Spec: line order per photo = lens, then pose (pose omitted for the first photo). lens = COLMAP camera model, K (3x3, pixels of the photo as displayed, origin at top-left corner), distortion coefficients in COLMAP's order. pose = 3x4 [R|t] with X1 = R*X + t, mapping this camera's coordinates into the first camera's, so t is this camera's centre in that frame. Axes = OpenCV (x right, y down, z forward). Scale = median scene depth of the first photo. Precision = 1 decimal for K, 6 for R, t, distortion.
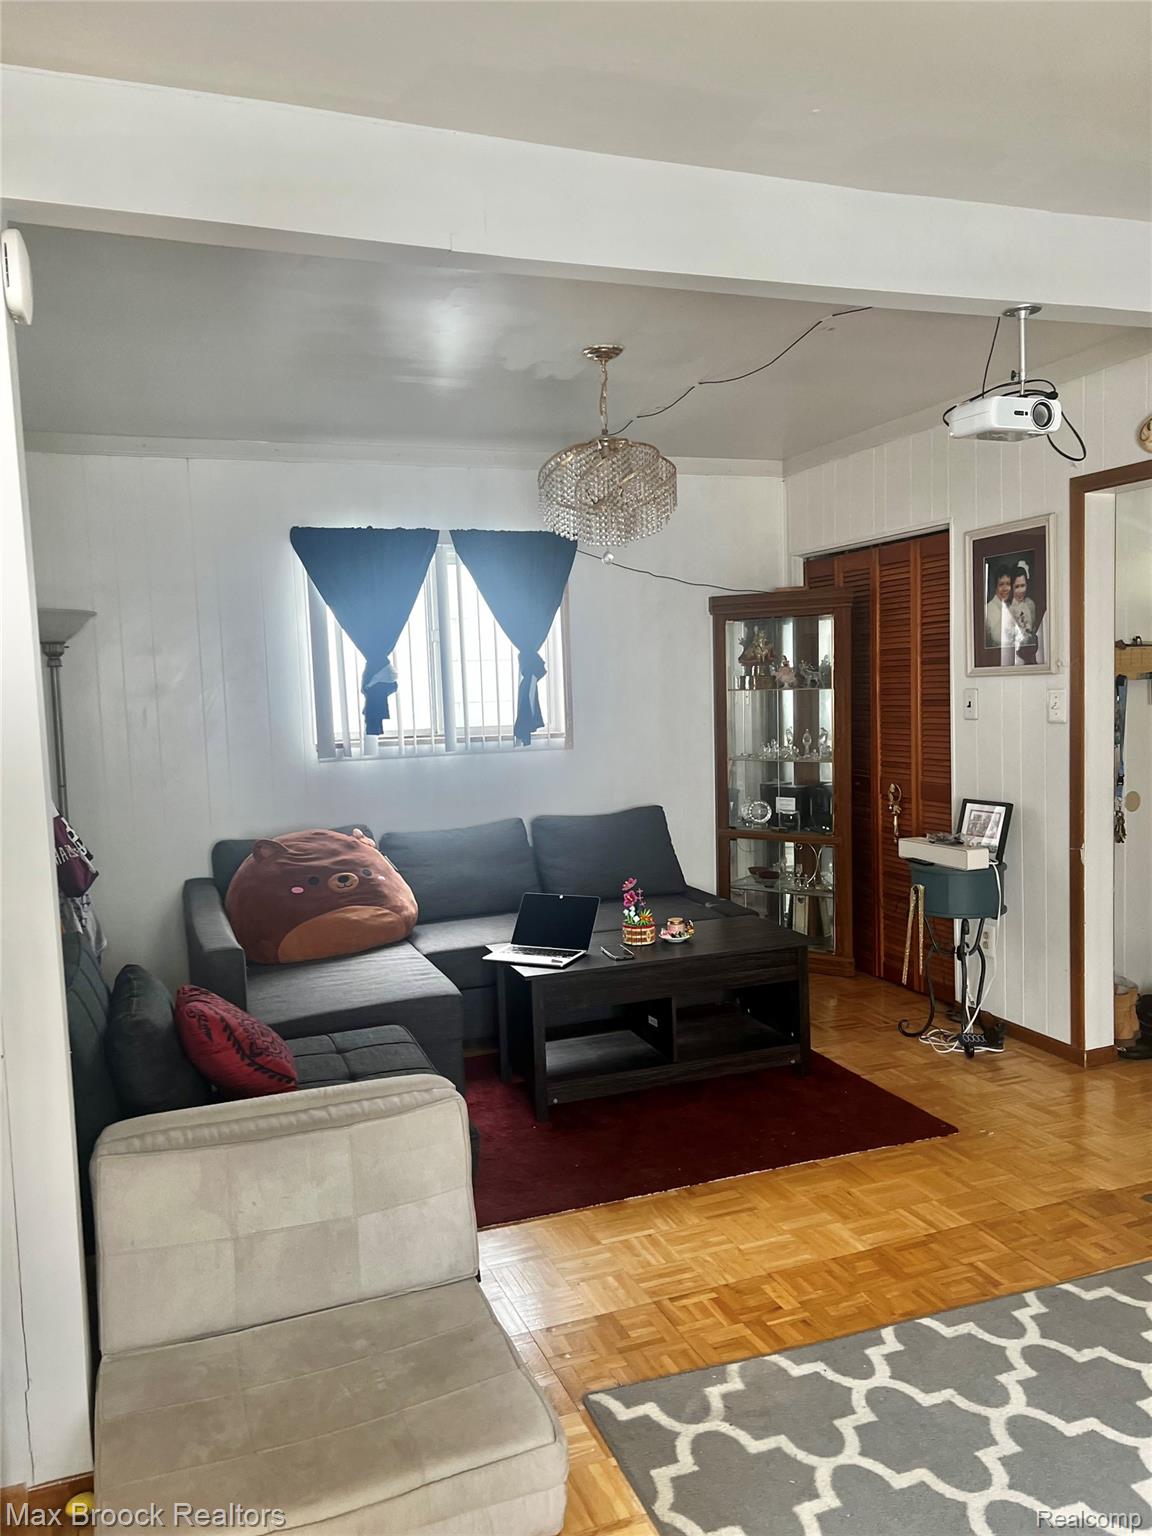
lens RADIAL K [[1131.7, 0, 576.0], [0, 1131.7, 768.0], [0, 0, 1]] dist [0.002425, -0.034646]
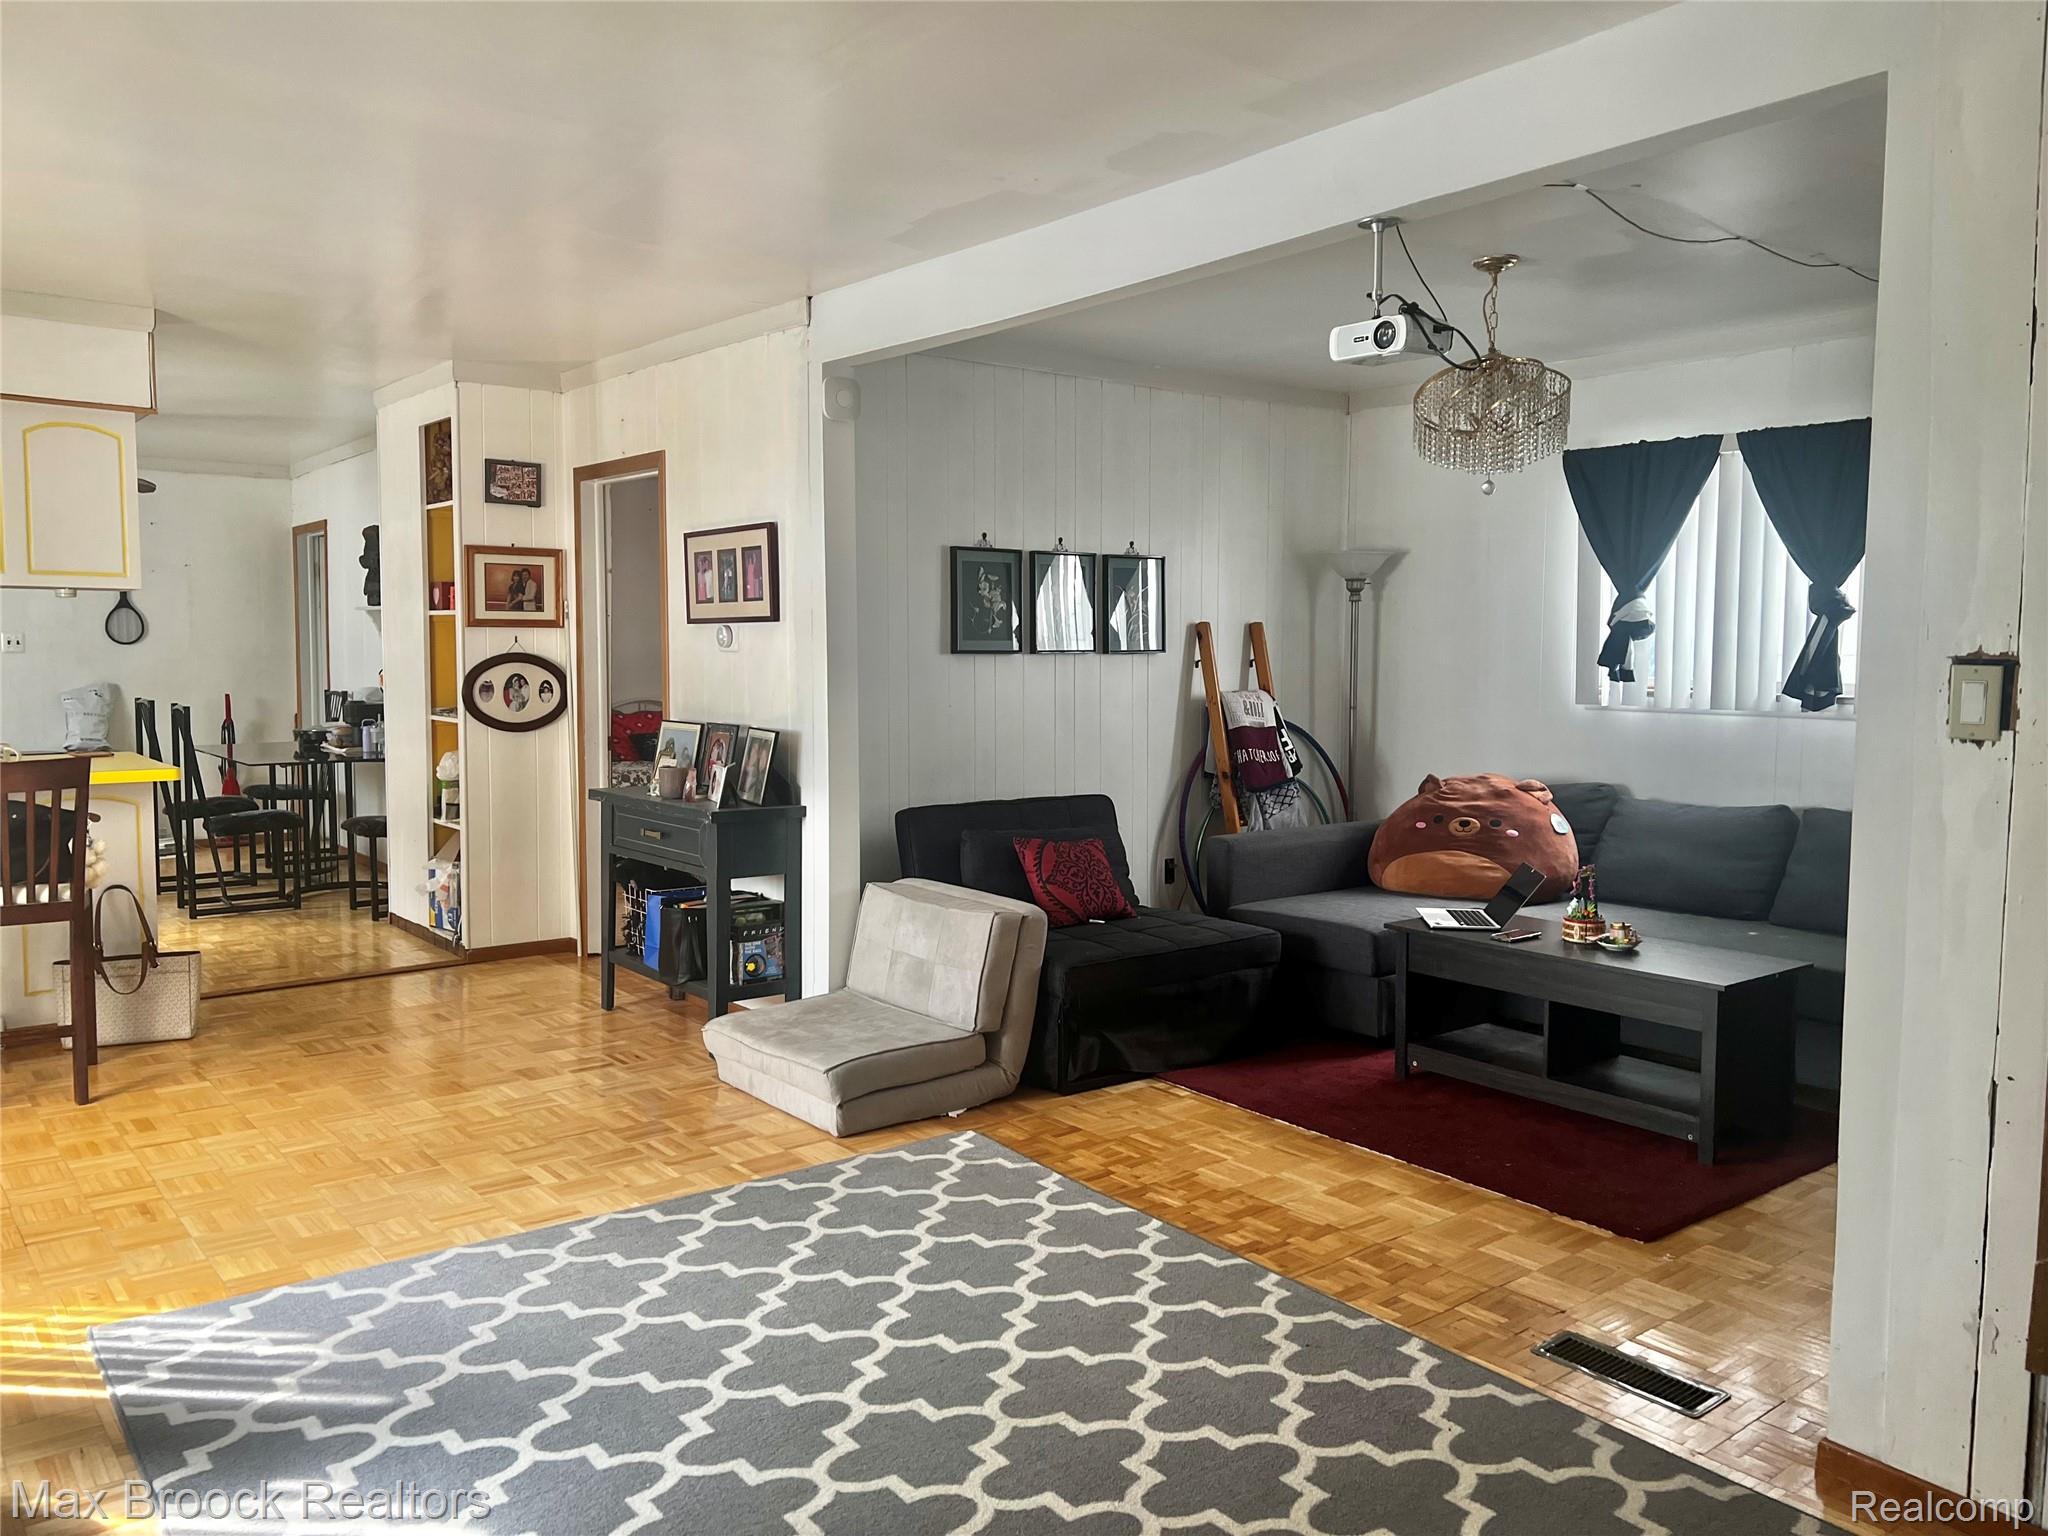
lens RADIAL K [[1540.0, 0, 1024.0], [0, 1540.0, 768.0], [0, 0, 1]] dist [-0.003366, -0.000499]
pose [[0.312504, 0.114708, -0.942965, 1.026400], [-0.087949, 0.991912, 0.091515, -0.040912], [0.945836, 0.054334, 0.320065, 0.245506]]
